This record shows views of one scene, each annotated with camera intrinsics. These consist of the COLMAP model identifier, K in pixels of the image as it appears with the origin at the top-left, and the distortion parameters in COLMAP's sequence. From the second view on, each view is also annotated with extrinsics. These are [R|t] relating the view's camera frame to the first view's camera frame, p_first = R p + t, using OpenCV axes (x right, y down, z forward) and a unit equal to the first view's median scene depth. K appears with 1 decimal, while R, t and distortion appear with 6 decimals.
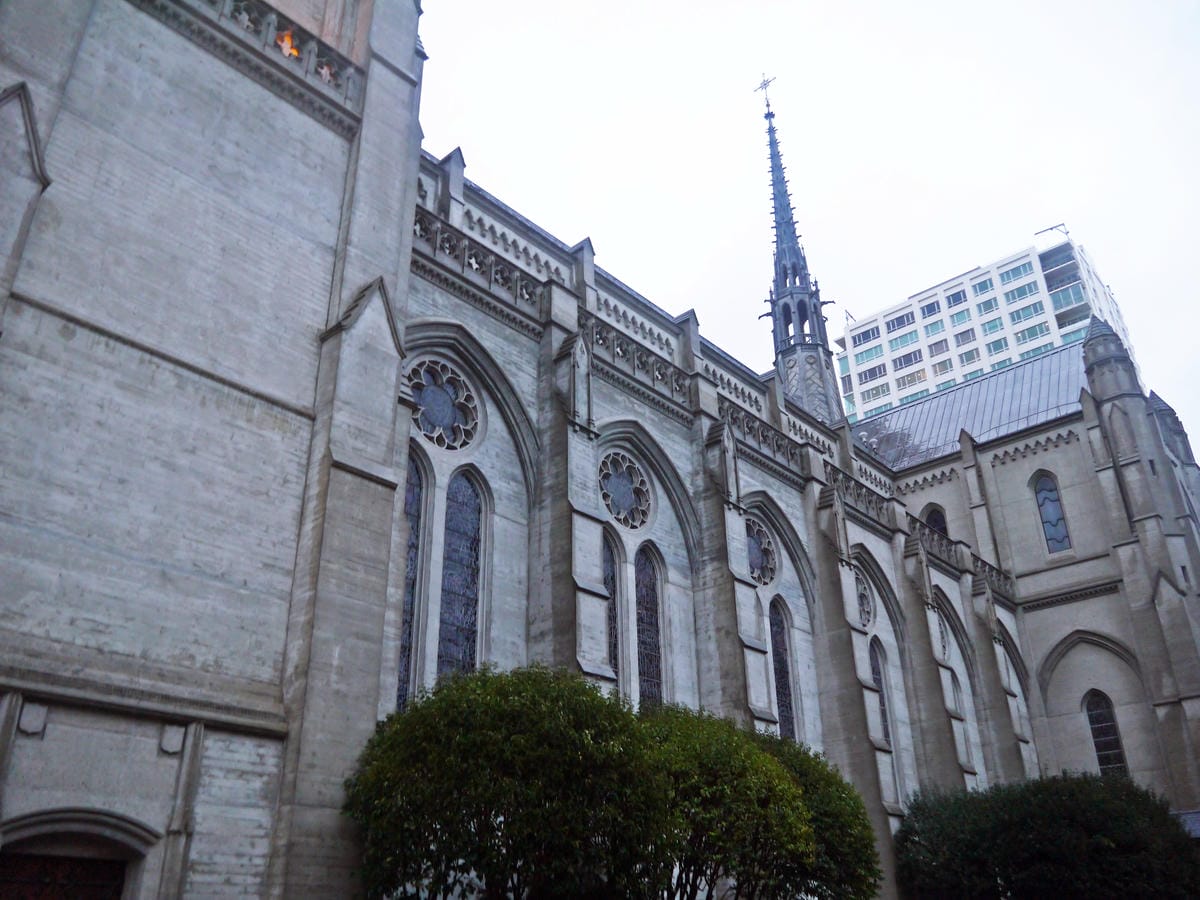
lens RADIAL K [[1005.0, 0, 600.2], [0, 1005.0, 448.5], [0, 0, 1]] dist [-0.072808, 0.043293]
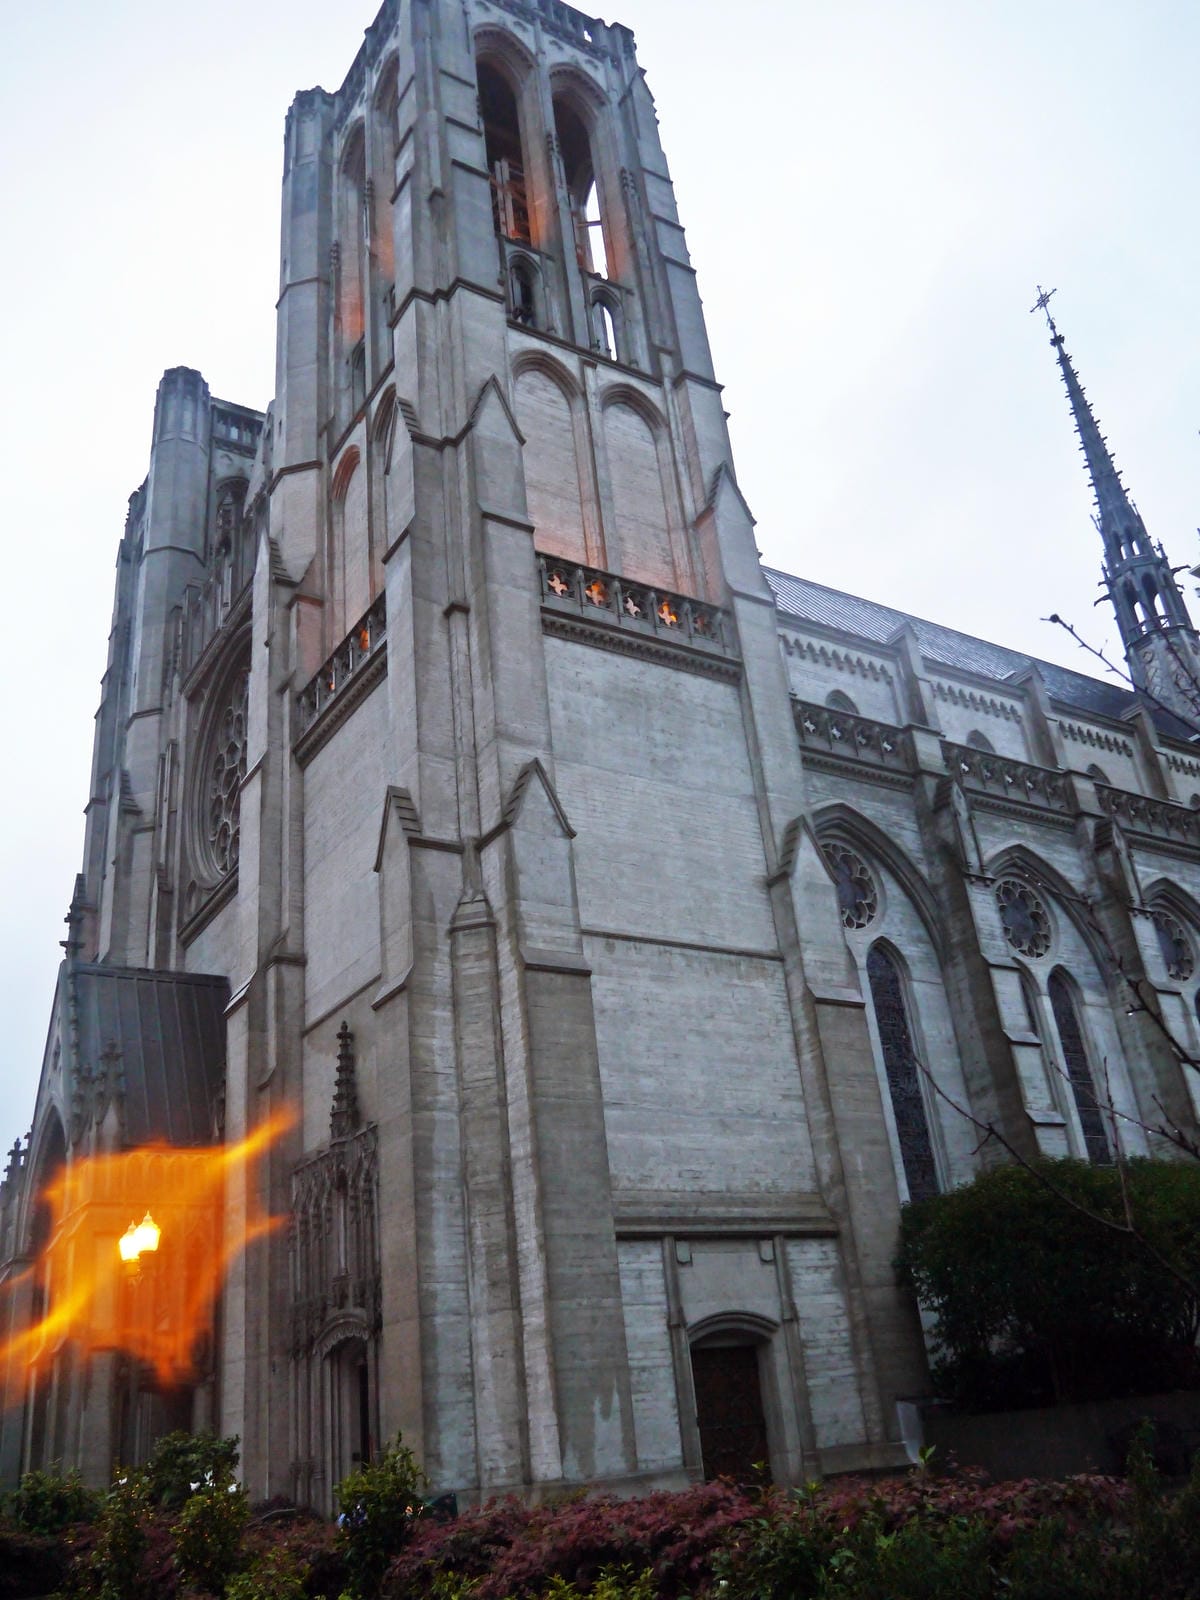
lens RADIAL K [[1340.0, 0, 590.8], [0, 1340.0, 800.7], [0, 0, 1]] dist [-0.072808, 0.043293]
pose [[0.959635, -0.182682, -0.213842, -0.101186], [0.188796, 0.981981, 0.008349, -0.201612], [0.208464, -0.048385, 0.976833, -0.423927]]
